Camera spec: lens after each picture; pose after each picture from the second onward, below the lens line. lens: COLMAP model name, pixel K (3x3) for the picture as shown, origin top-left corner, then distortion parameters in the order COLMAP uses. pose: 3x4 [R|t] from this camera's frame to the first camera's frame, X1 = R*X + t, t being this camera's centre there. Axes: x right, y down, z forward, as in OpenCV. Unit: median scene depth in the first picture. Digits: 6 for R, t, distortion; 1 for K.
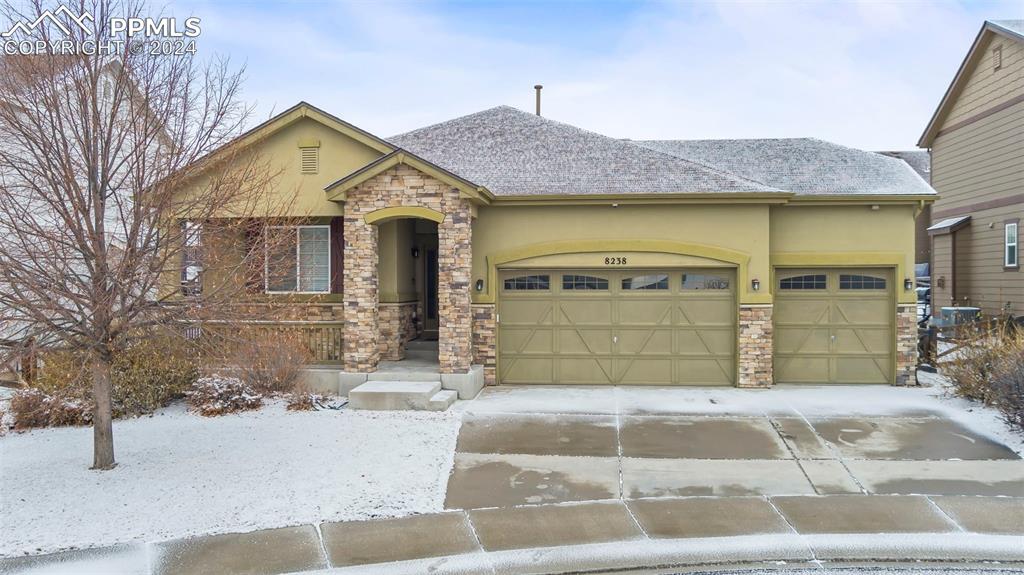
lens RADIAL K [[831.1, 0, 515.0], [0, 831.1, 293.1], [0, 0, 1]] dist [-0.062324, 0.031022]
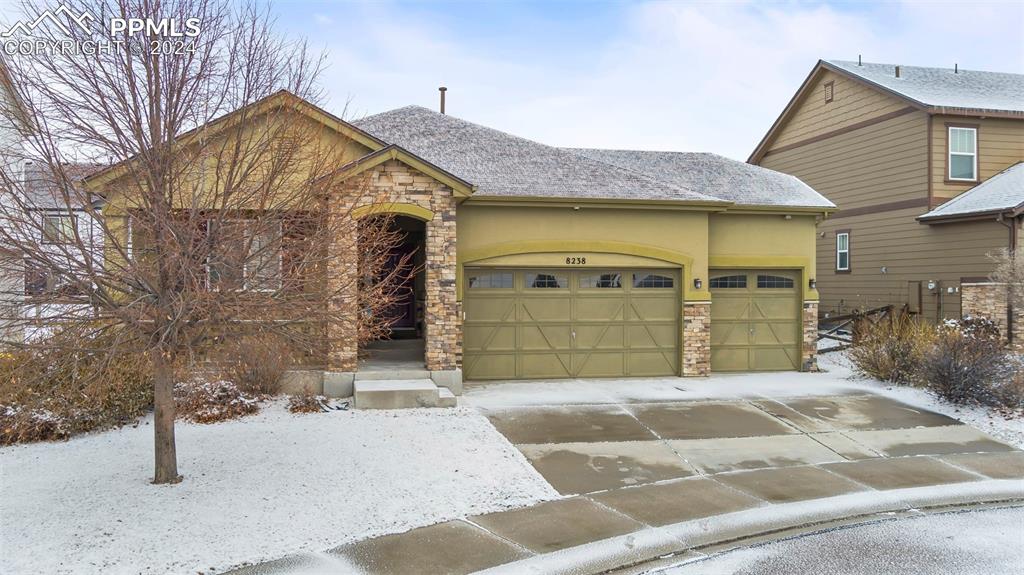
lens RADIAL K [[831.1, 0, 511.3], [0, 831.1, 288.1], [0, 0, 1]] dist [-0.062324, 0.031022]
pose [[0.954143, 0.002705, 0.299340, -0.295879], [-0.000267, 0.999966, -0.008185, 0.005255], [-0.299352, 0.007729, 0.954111, 0.013607]]
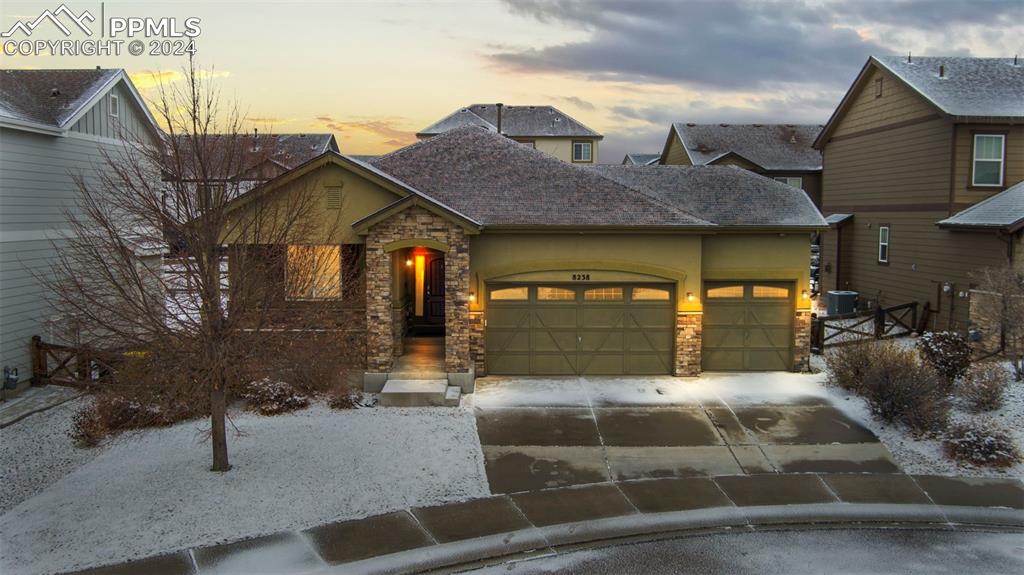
lens RADIAL K [[831.1, 0, 513.0], [0, 831.1, 285.3], [0, 0, 1]] dist [-0.062324, 0.031022]
pose [[0.992967, -0.006746, 0.118199, -0.138122], [-0.002214, 0.997143, 0.075510, -0.129952], [-0.118371, -0.075240, 0.990115, -0.243750]]
